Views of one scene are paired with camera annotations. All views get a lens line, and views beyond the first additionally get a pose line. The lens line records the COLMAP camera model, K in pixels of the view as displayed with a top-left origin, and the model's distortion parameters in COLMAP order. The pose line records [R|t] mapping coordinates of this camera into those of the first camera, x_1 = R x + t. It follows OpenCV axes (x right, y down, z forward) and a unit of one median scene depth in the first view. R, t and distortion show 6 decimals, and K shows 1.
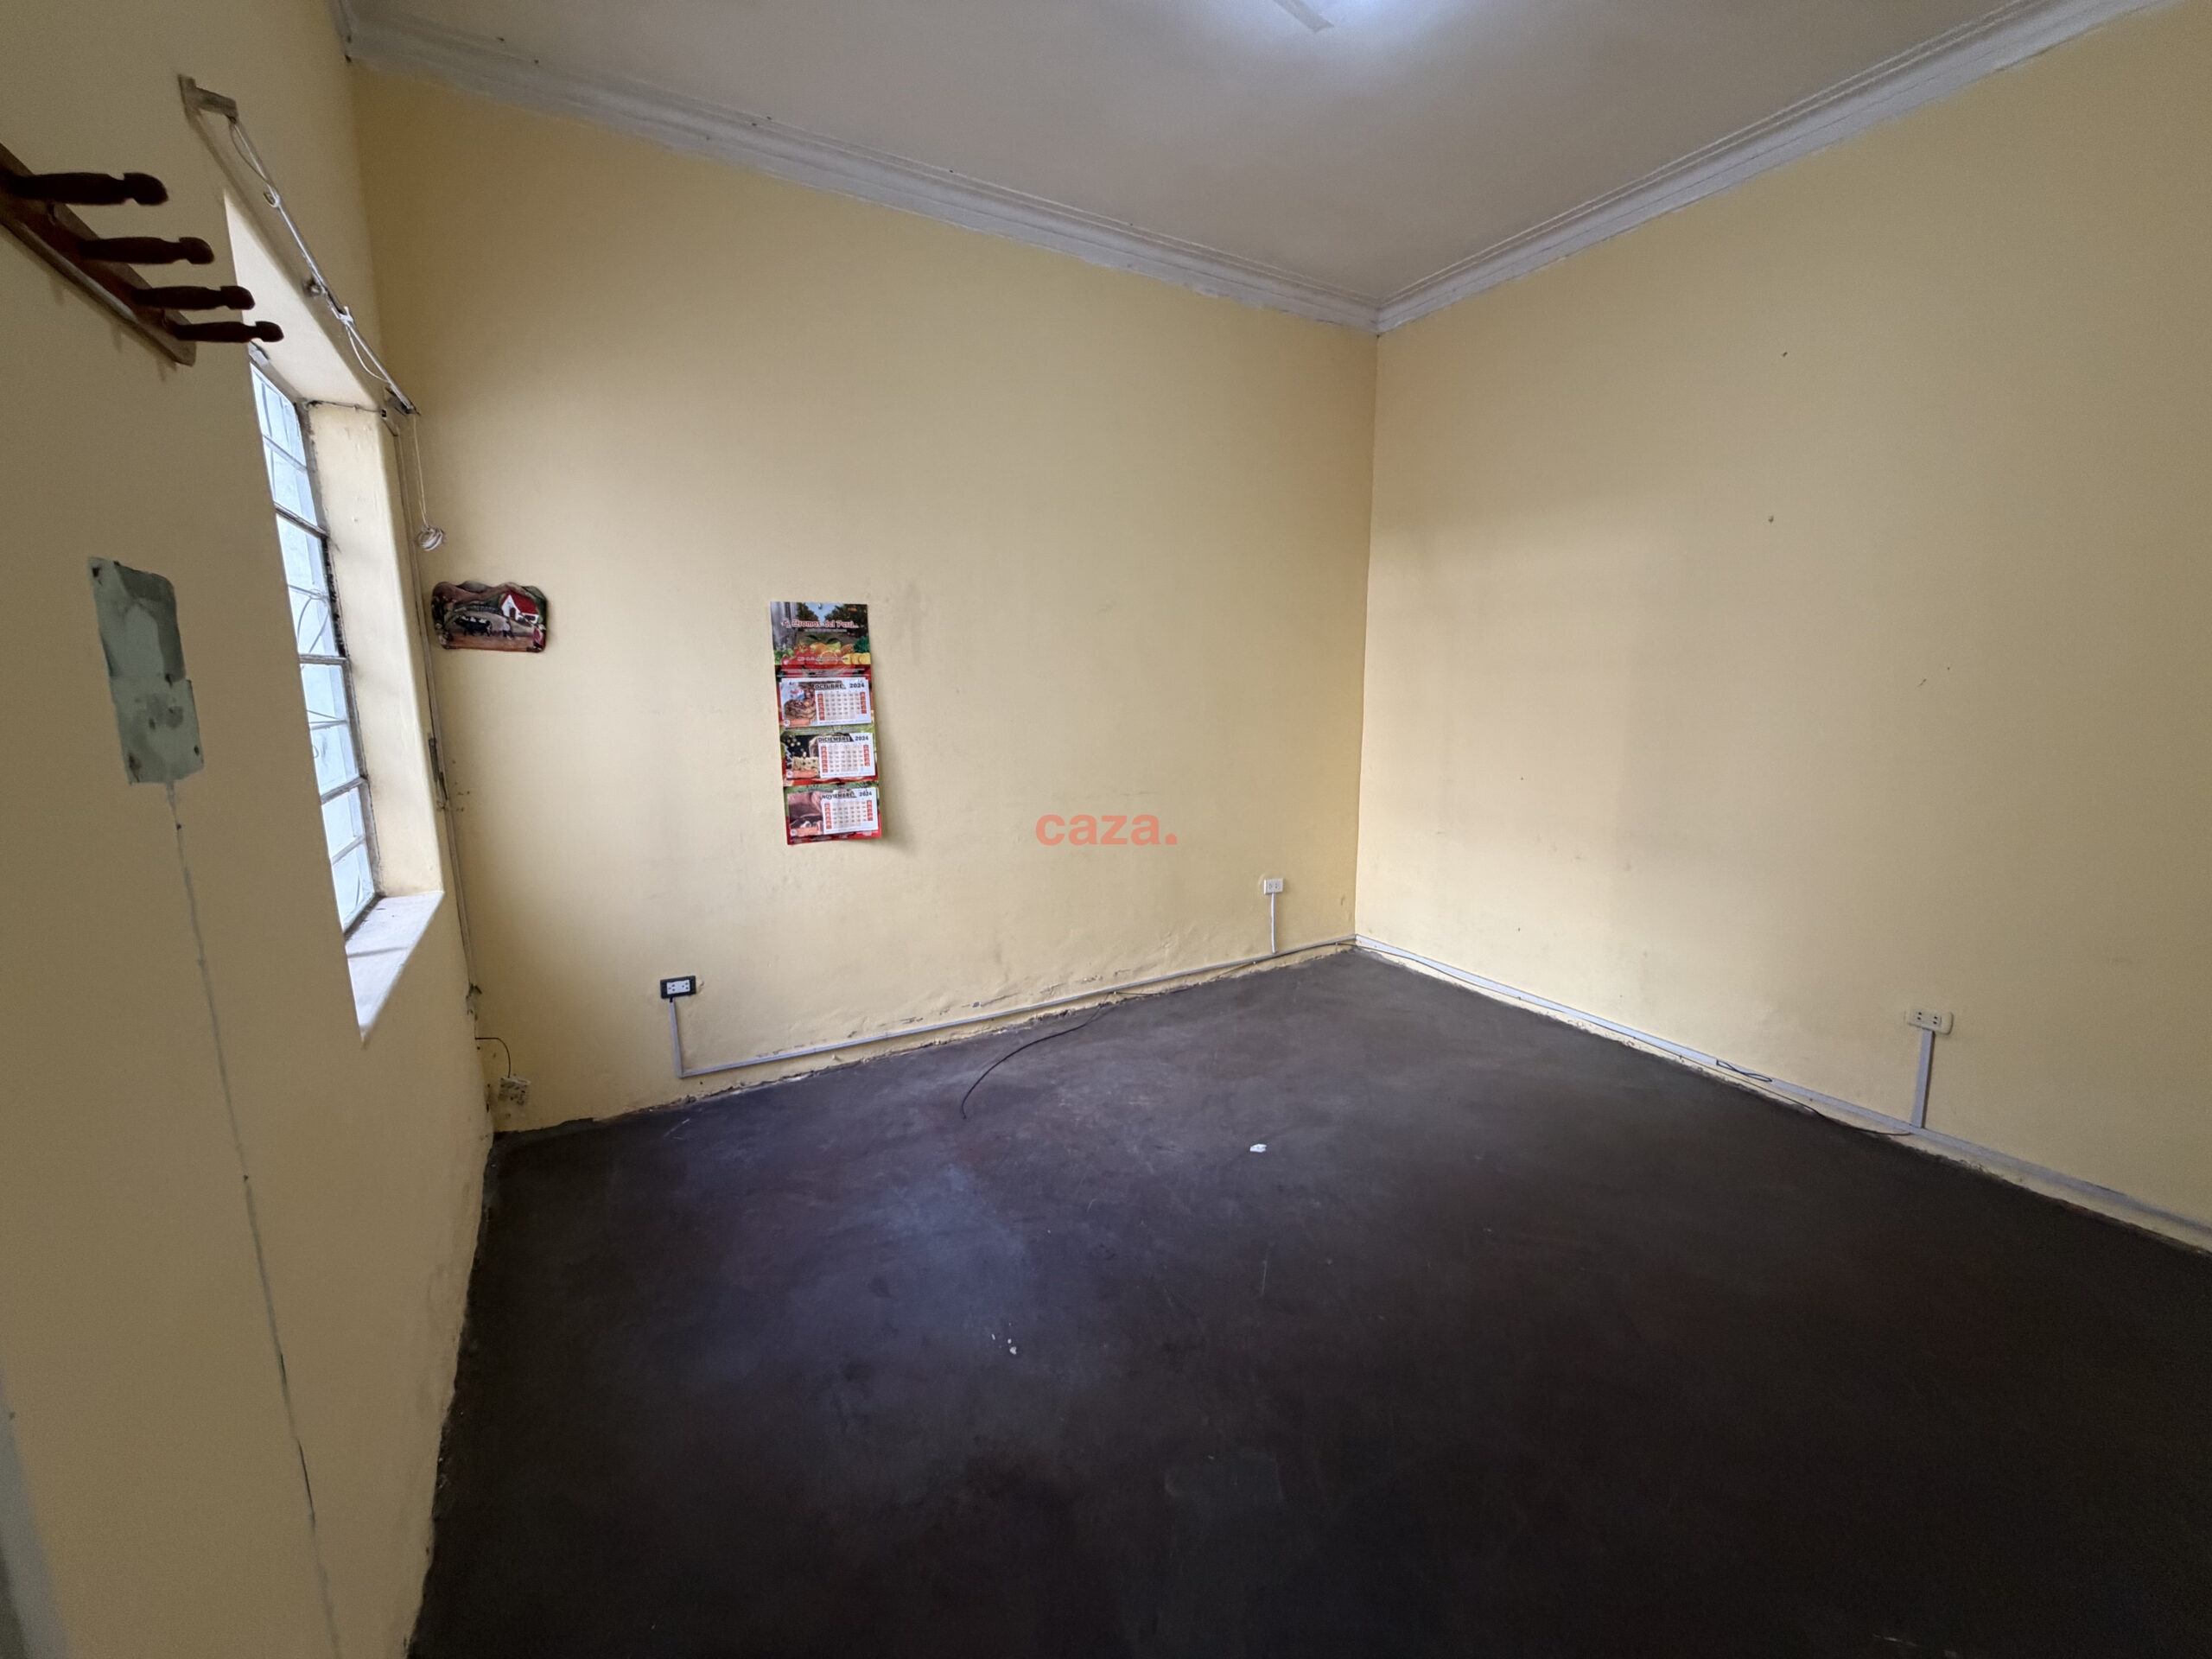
lens RADIAL K [[882.7, 0, 1095.0], [0, 882.7, 829.8], [0, 0, 1]] dist [-0.002061, -0.000278]
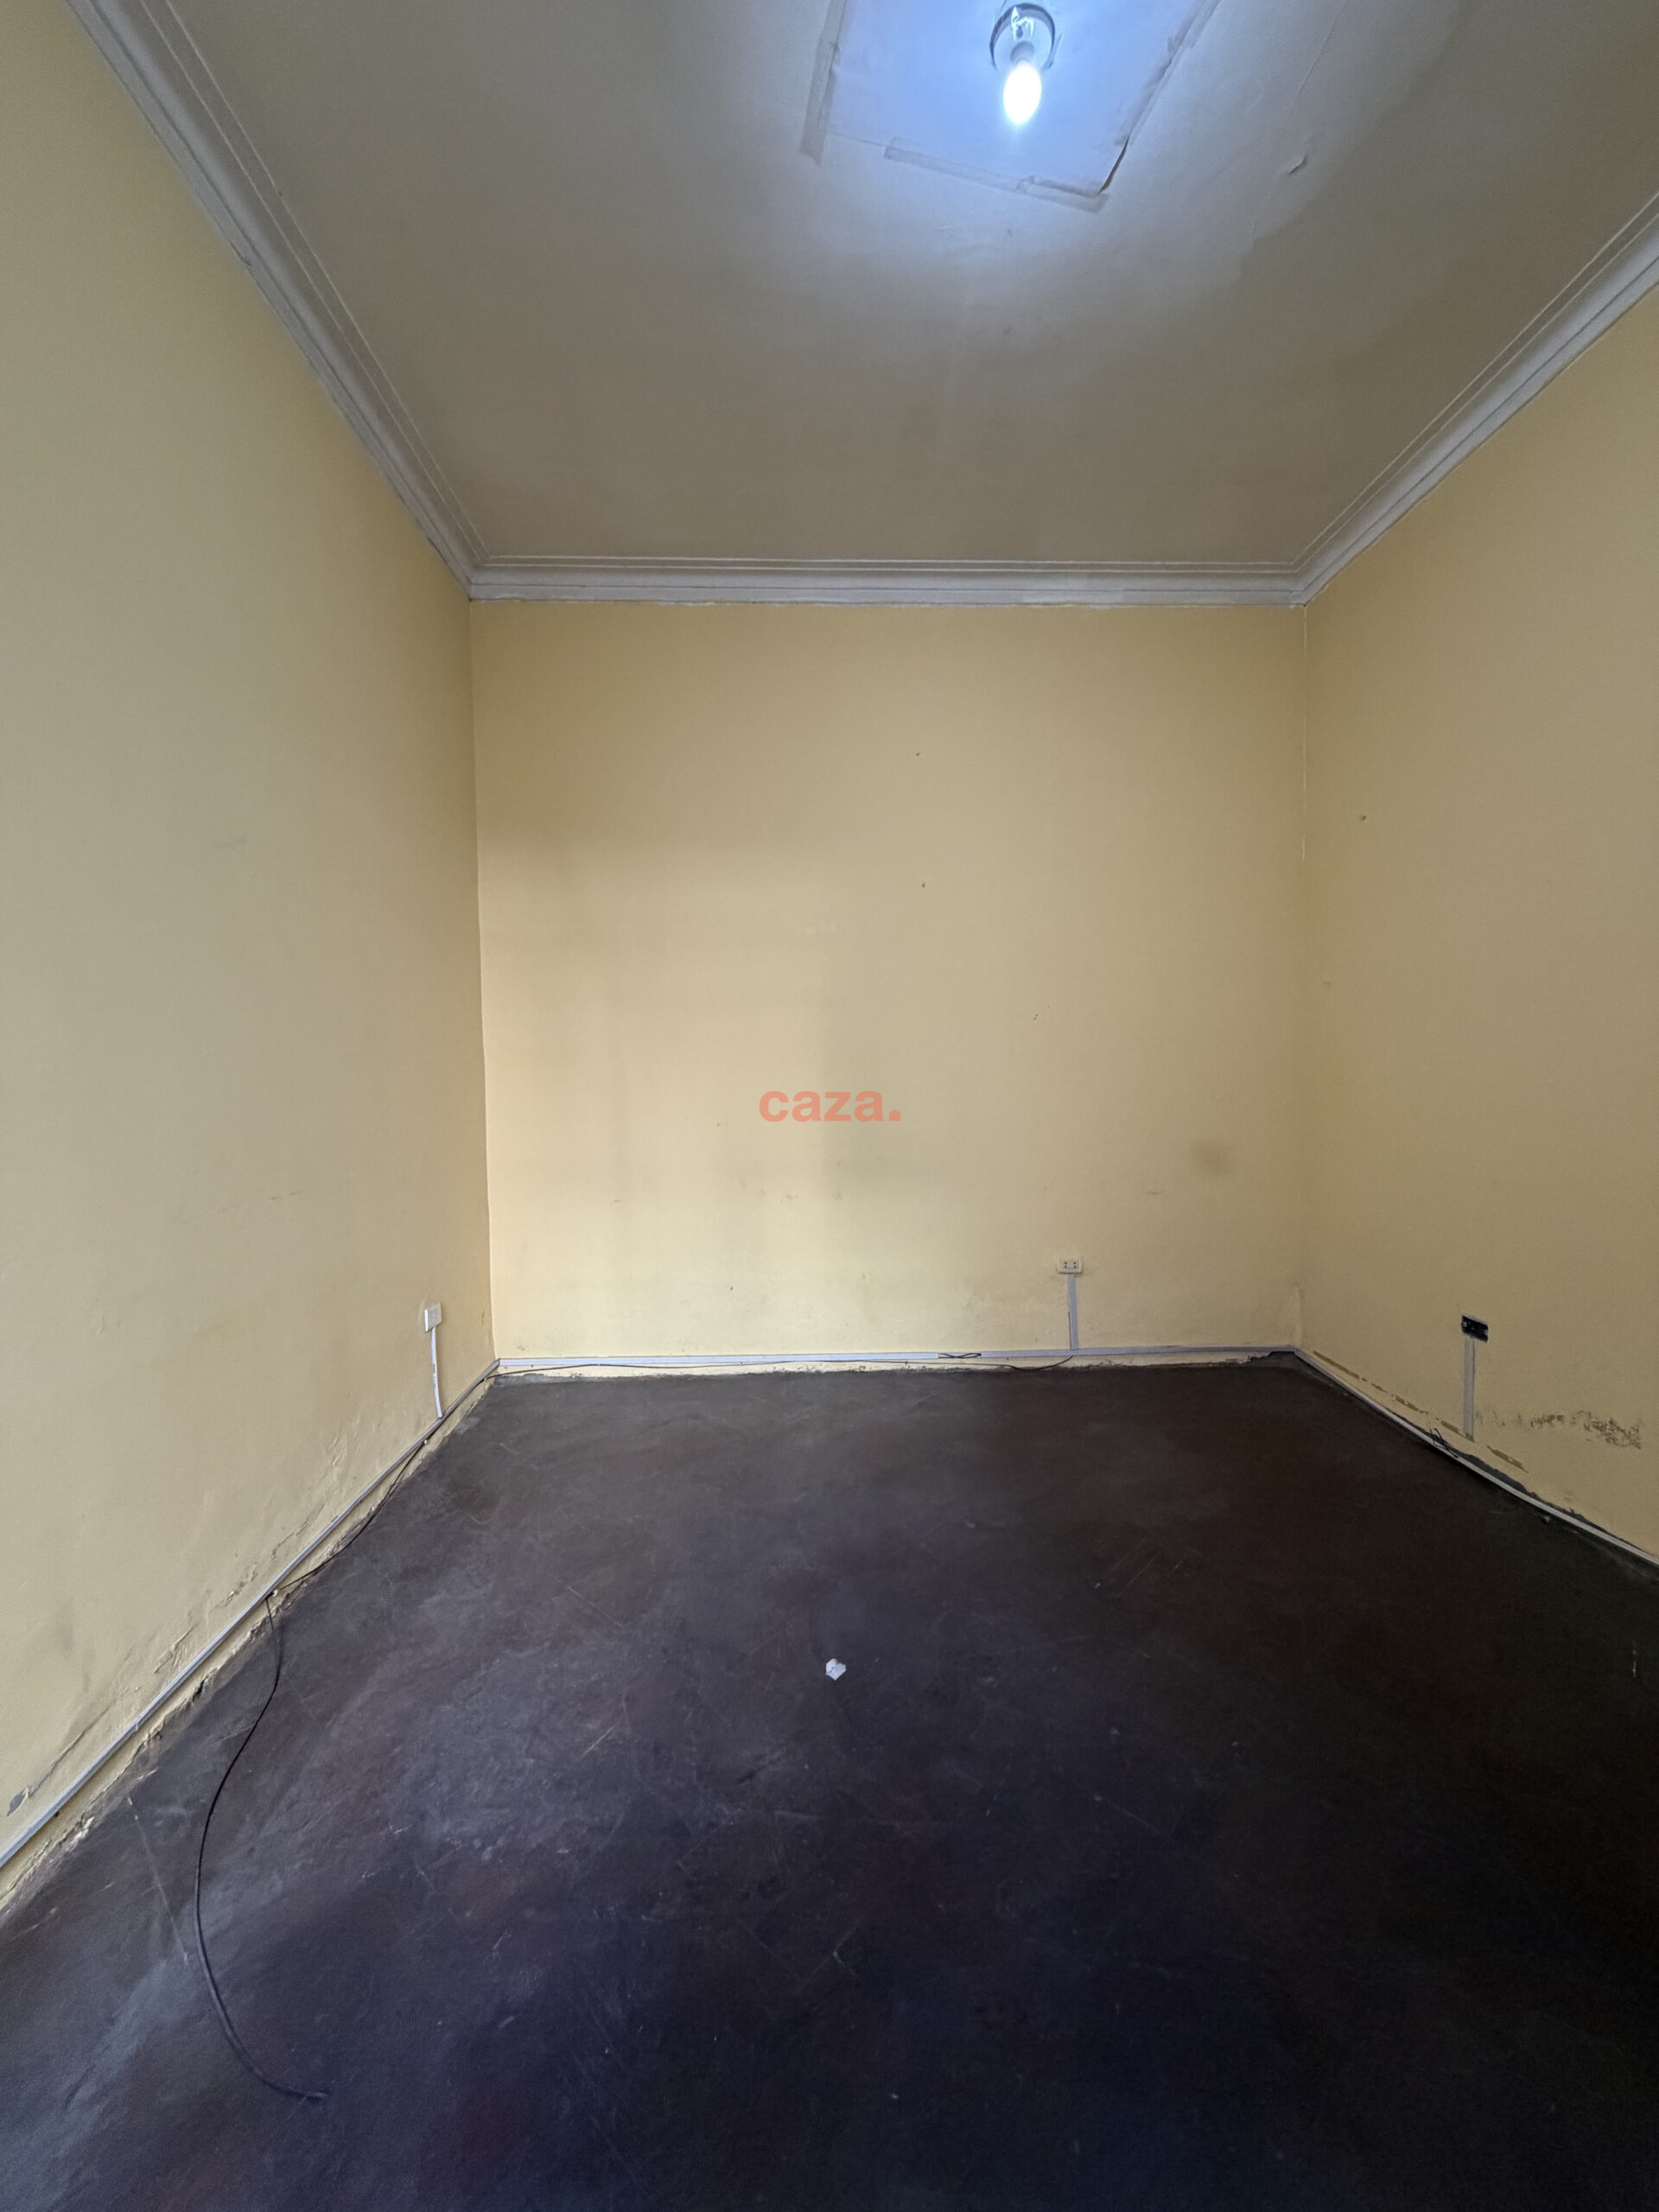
lens RADIAL K [[882.7, 0, 827.6], [0, 882.7, 1101.4], [0, 0, 1]] dist [-0.002061, -0.000278]
pose [[0.462279, -0.031740, 0.886166, -0.293280], [0.163673, 0.985242, -0.050093, -0.017066], [-0.871498, 0.168198, 0.460652, 0.482852]]
